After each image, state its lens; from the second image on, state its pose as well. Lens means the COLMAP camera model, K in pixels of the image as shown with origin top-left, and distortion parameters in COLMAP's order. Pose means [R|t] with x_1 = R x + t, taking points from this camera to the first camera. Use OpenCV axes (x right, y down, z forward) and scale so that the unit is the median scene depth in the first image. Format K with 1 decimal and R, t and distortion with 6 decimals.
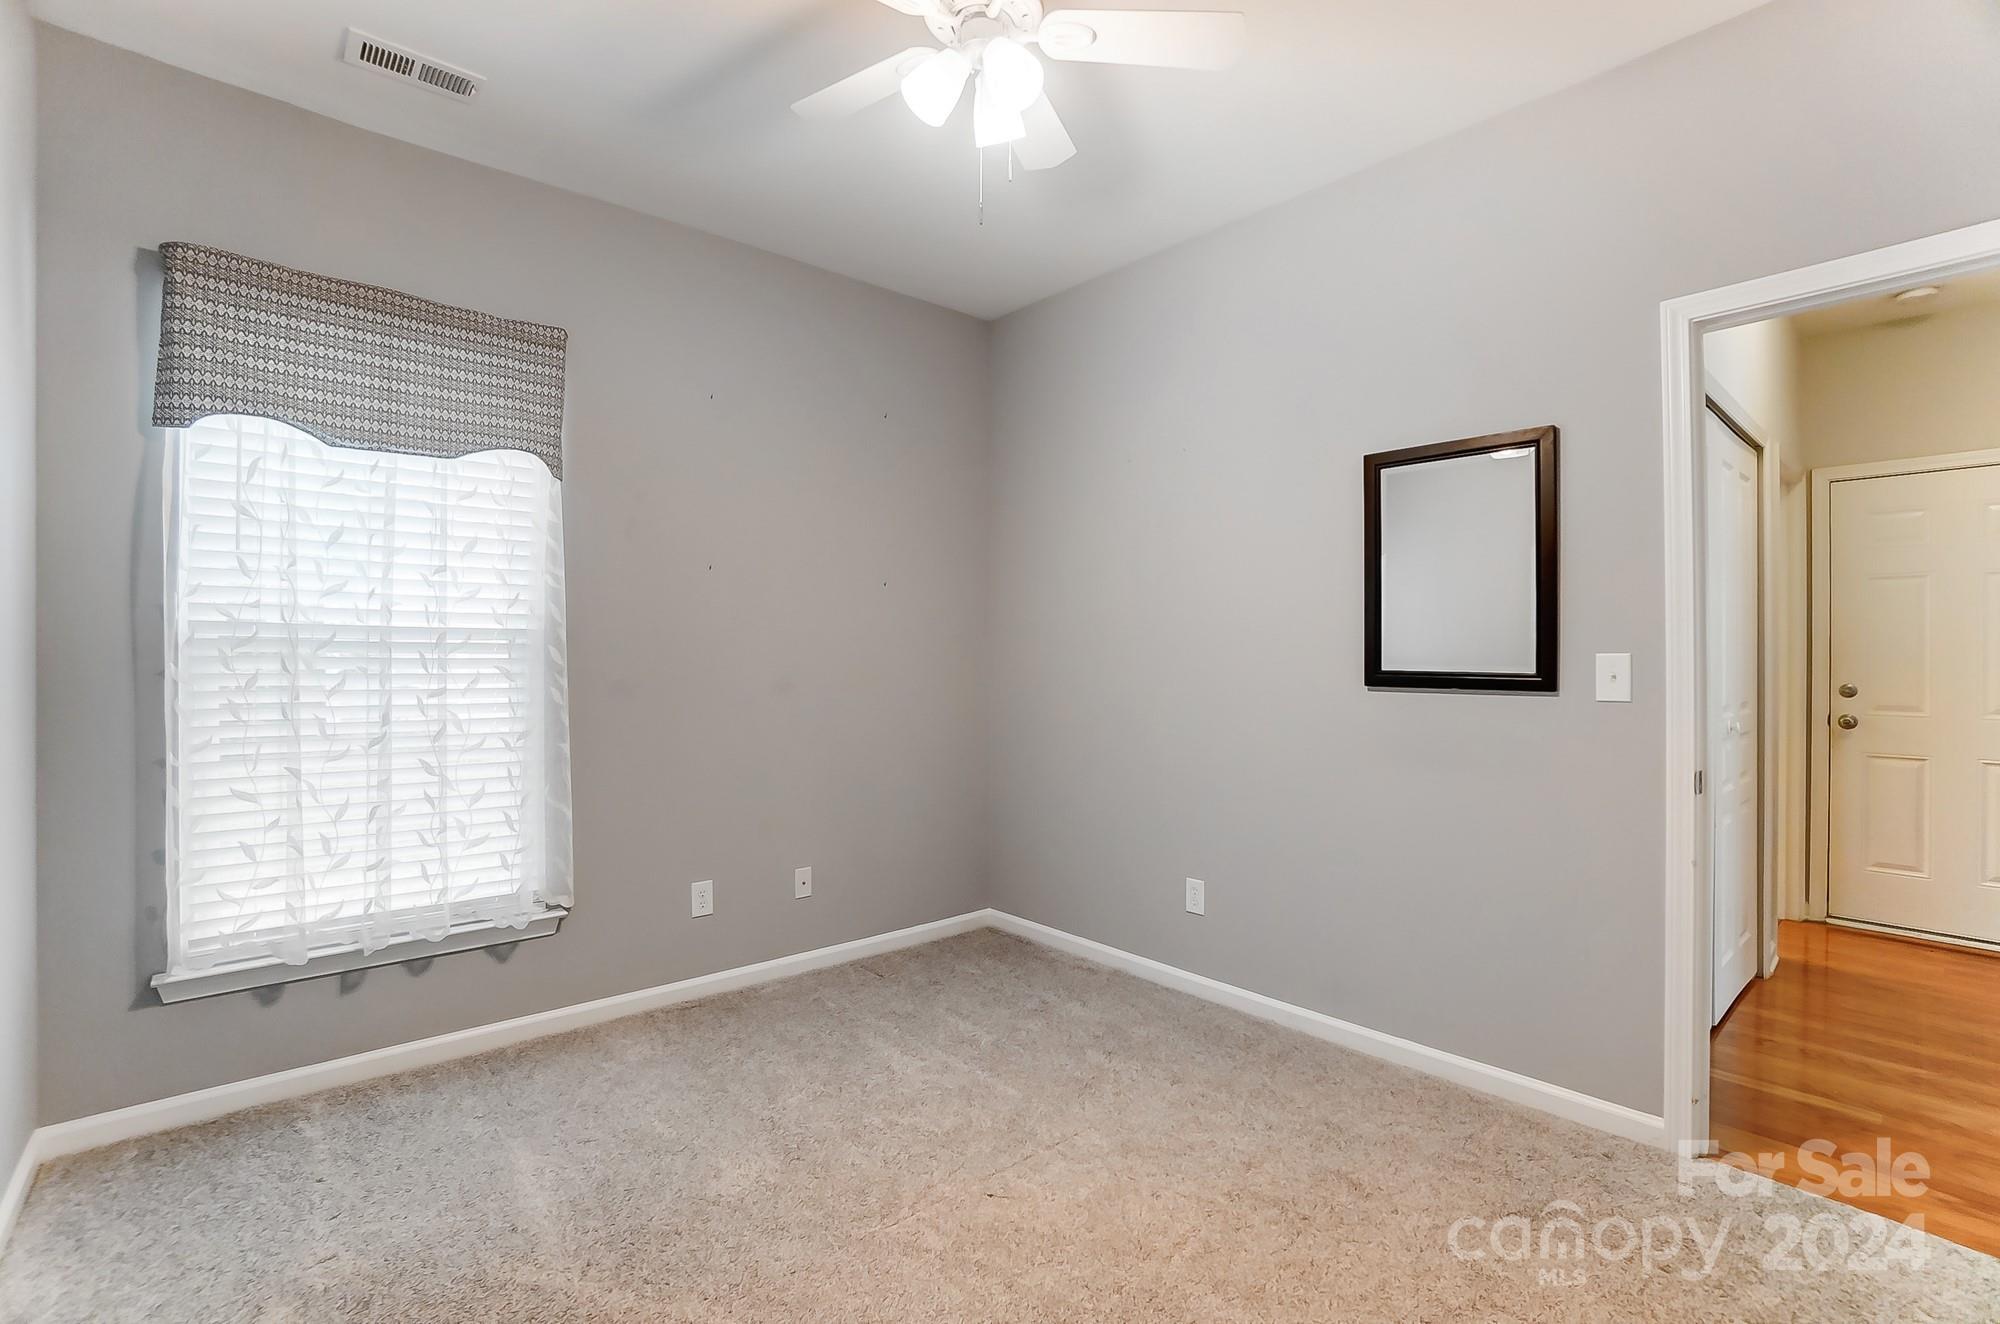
lens RADIAL K [[910.9, 0, 997.9], [0, 910.9, 661.2], [0, 0, 1]] dist [-0.011460, 0.002215]
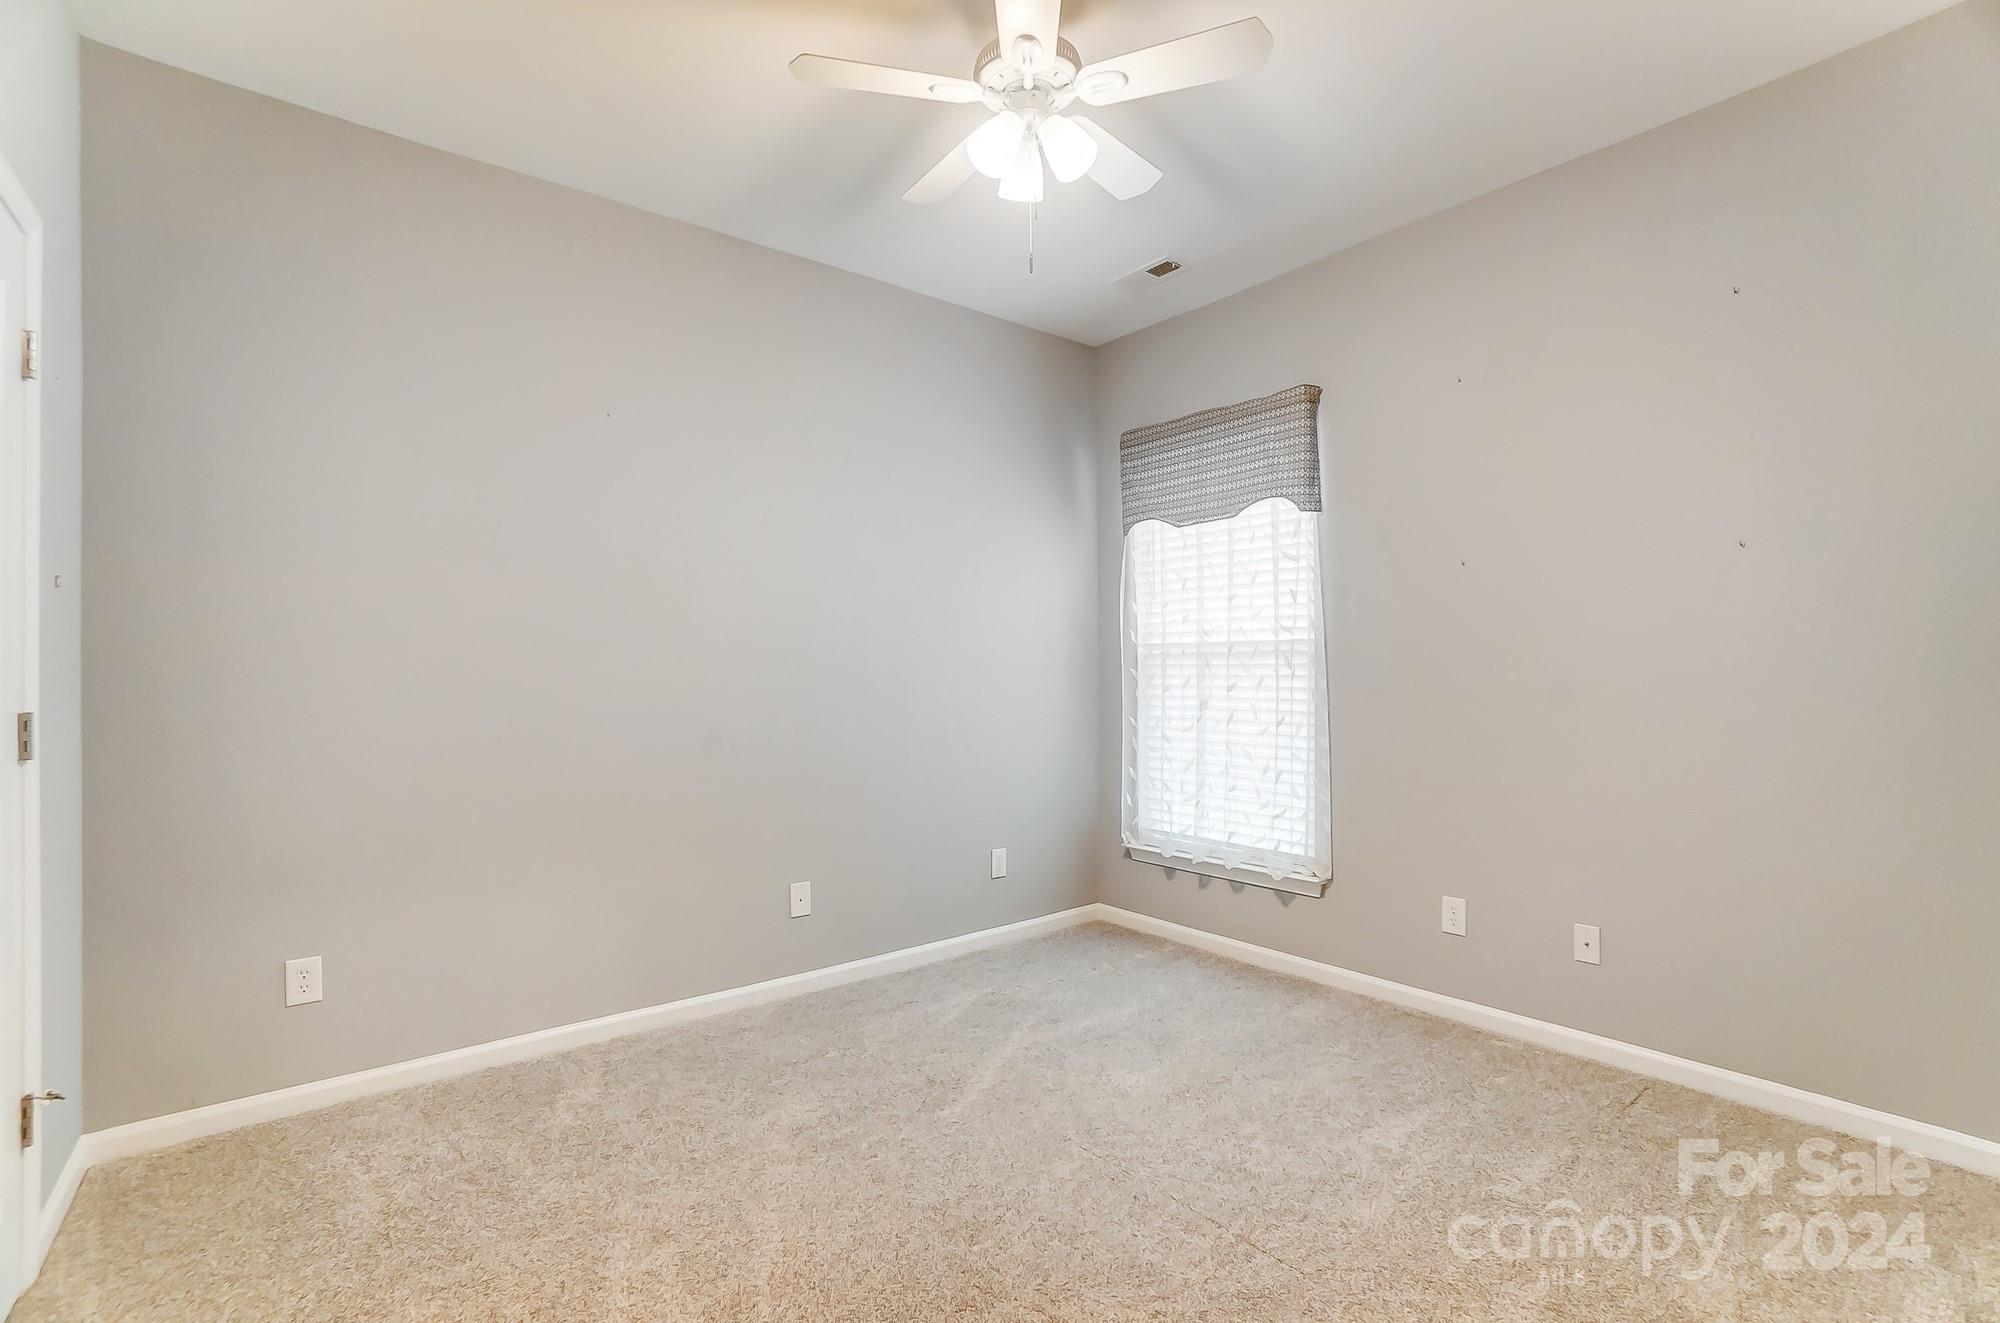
lens RADIAL K [[910.9, 0, 998.1], [0, 910.9, 664.9], [0, 0, 1]] dist [-0.011460, 0.002215]
pose [[-0.013283, -0.005983, -0.999894, 0.744895], [0.002772, 0.999978, -0.006020, 0.005989], [0.999908, -0.002852, -0.013267, 0.643455]]
